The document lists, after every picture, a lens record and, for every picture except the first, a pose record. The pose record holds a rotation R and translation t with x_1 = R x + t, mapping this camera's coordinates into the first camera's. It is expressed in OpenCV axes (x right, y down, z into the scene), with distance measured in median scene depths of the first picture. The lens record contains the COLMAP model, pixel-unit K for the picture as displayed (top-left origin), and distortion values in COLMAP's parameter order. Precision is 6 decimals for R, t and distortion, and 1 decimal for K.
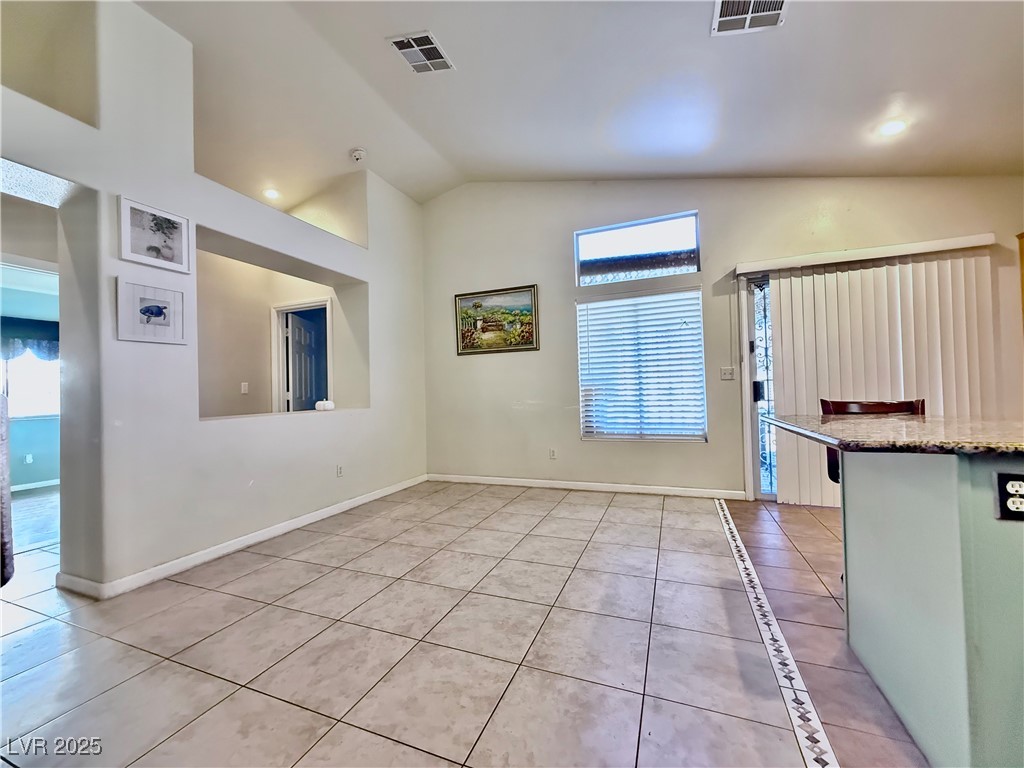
lens RADIAL K [[409.8, 0, 510.7], [0, 409.8, 386.4], [0, 0, 1]] dist [-0.000063, 0.000036]
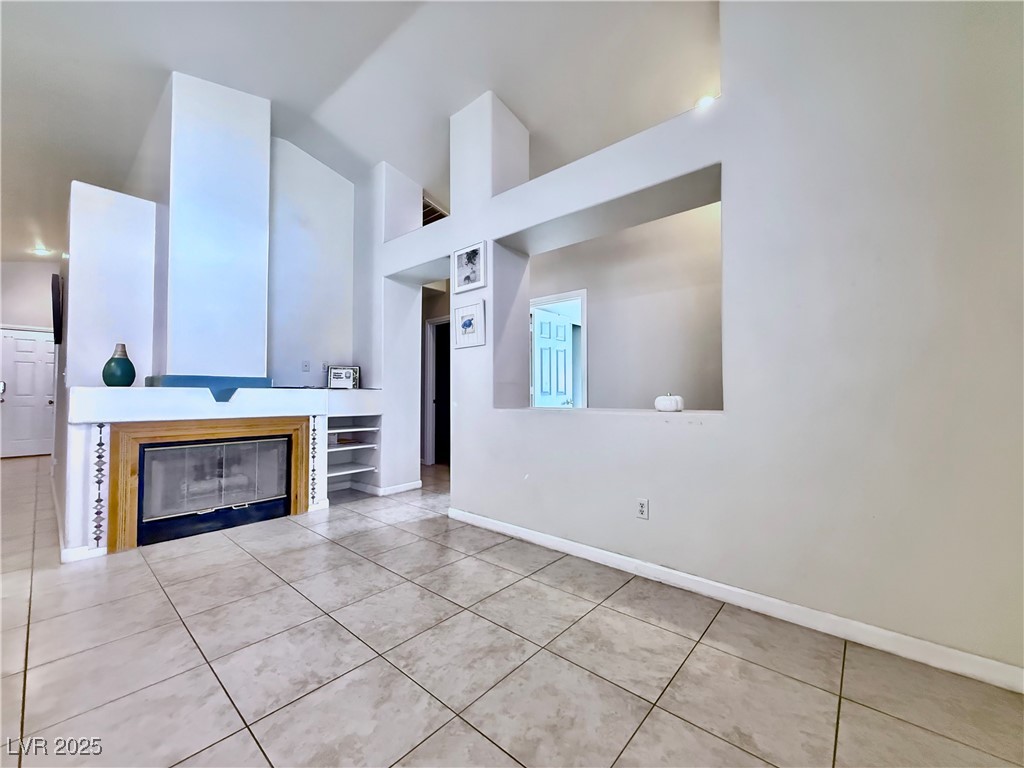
lens RADIAL K [[409.8, 0, 509.5], [0, 409.8, 382.1], [0, 0, 1]] dist [-0.000063, 0.000036]
pose [[-0.329084, -0.000550, -0.944300, 0.279034], [0.019617, 0.999780, -0.007419, 0.017335], [0.944097, -0.020966, -0.329001, 1.204770]]
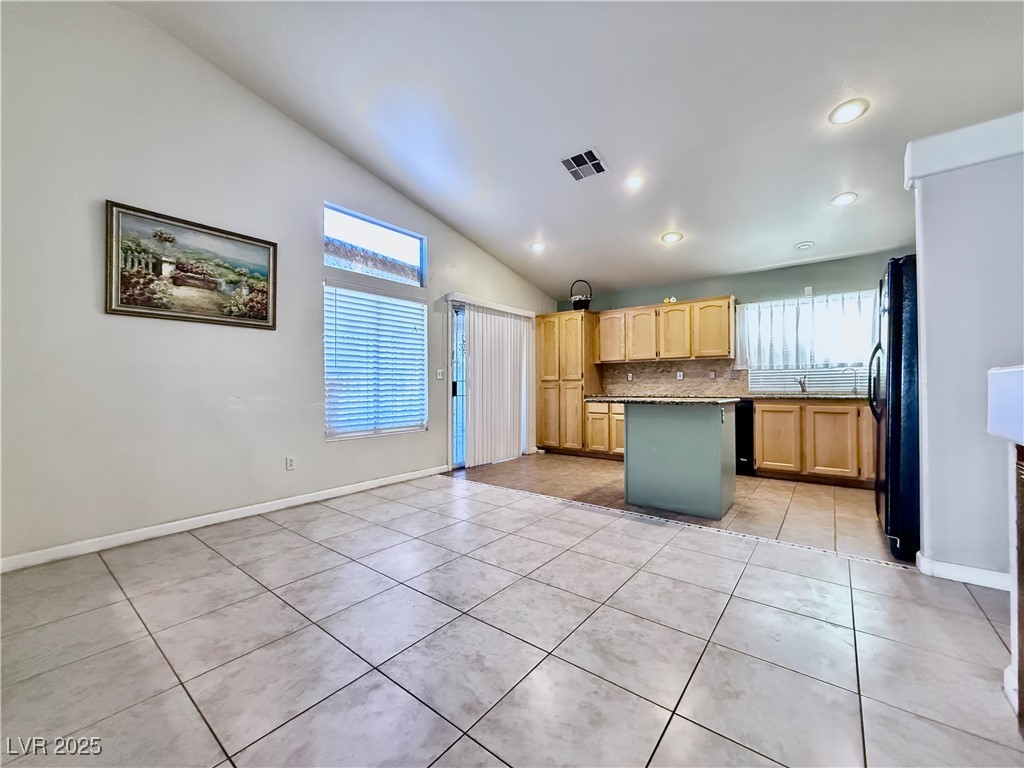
lens RADIAL K [[409.8, 0, 509.0], [0, 409.8, 385.0], [0, 0, 1]] dist [-0.000063, 0.000036]
pose [[0.283693, 0.029900, 0.958449, -0.754343], [-0.014823, 0.999531, -0.026794, 0.038745], [-0.958801, -0.006606, 0.284003, 0.519541]]
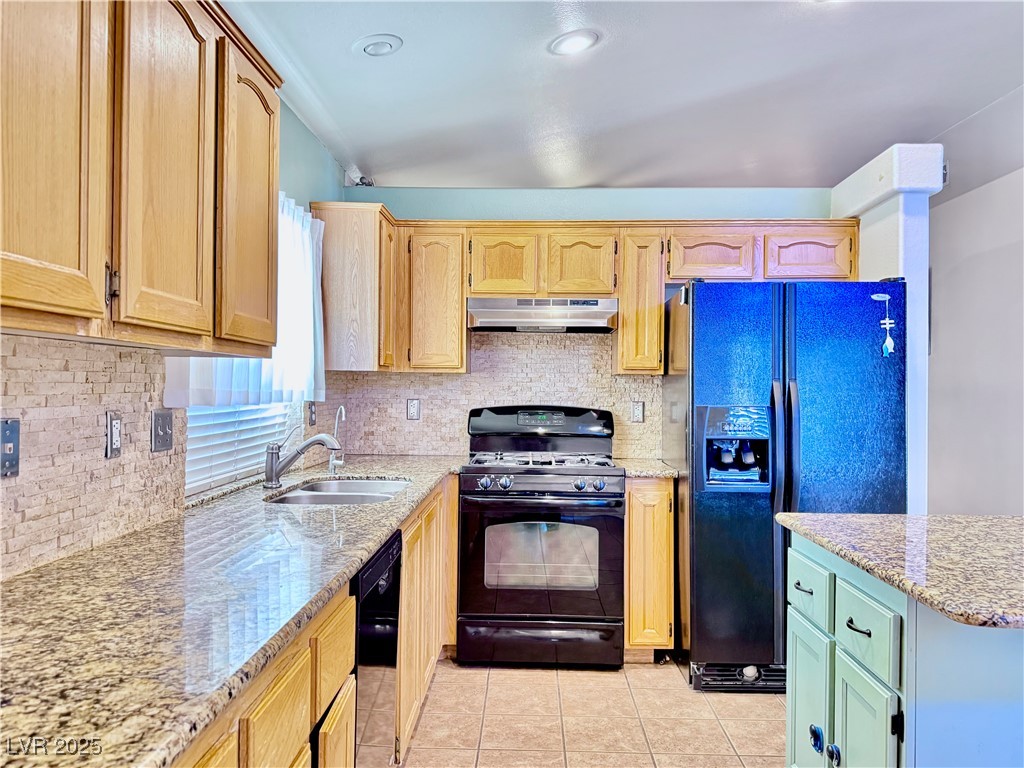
lens RADIAL K [[801.0, 0, 513.9], [0, 801.0, 391.9], [0, 0, 1]] dist [0.037469, -0.032013]
pose [[-0.935871, 0.019497, -0.351804, 1.046312], [0.019059, 0.999807, 0.004709, -0.090431], [0.351828, -0.002298, -0.936062, 0.876124]]
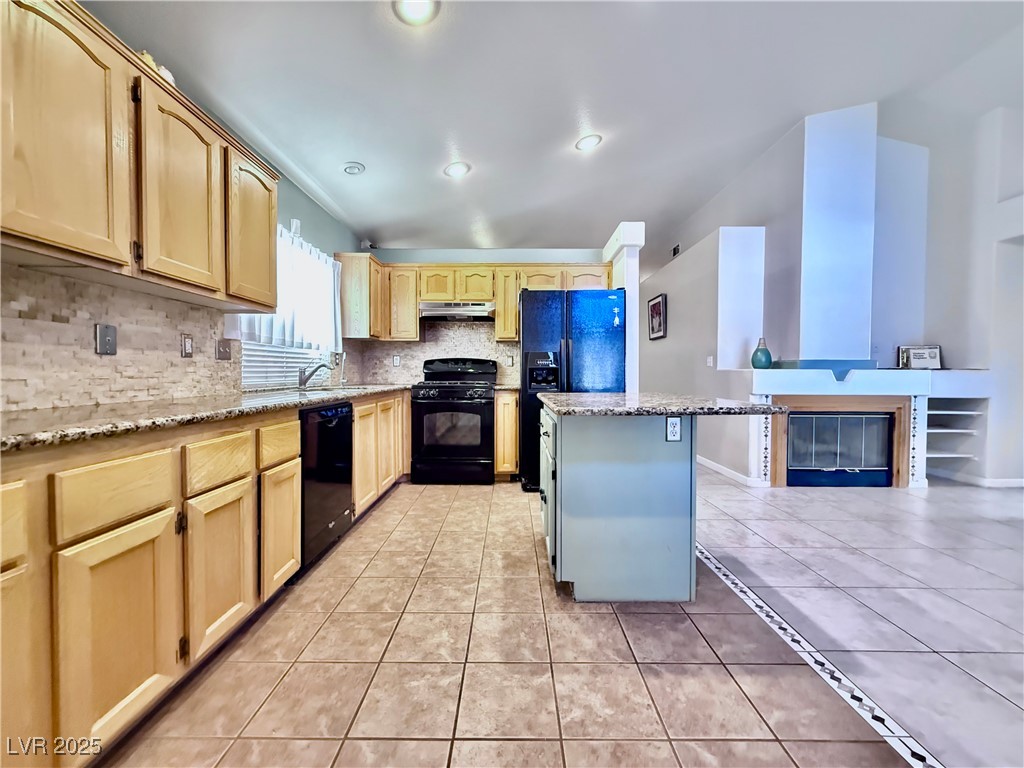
lens RADIAL K [[409.8, 0, 510.7], [0, 409.8, 384.2], [0, 0, 1]] dist [-0.000063, 0.000036]
pose [[-0.928948, 0.035155, -0.368538, 0.884348], [0.027509, 0.999284, 0.025980, -0.003985], [0.369187, 0.013996, -0.929250, 0.974663]]
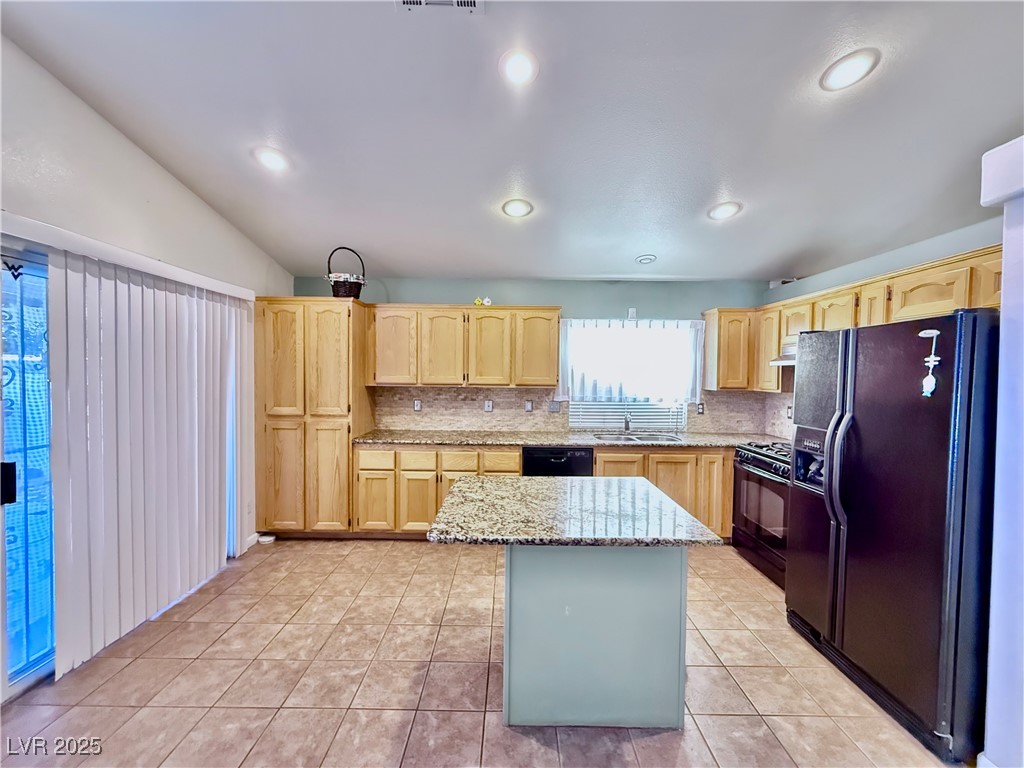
lens RADIAL K [[409.8, 0, 508.1], [0, 409.8, 383.7], [0, 0, 1]] dist [-0.000063, 0.000036]
pose [[-0.368538, -0.004088, 0.929604, -0.076268], [-0.011794, 0.999930, -0.000278, -0.131363], [-0.929538, -0.011066, -0.368560, 0.737460]]
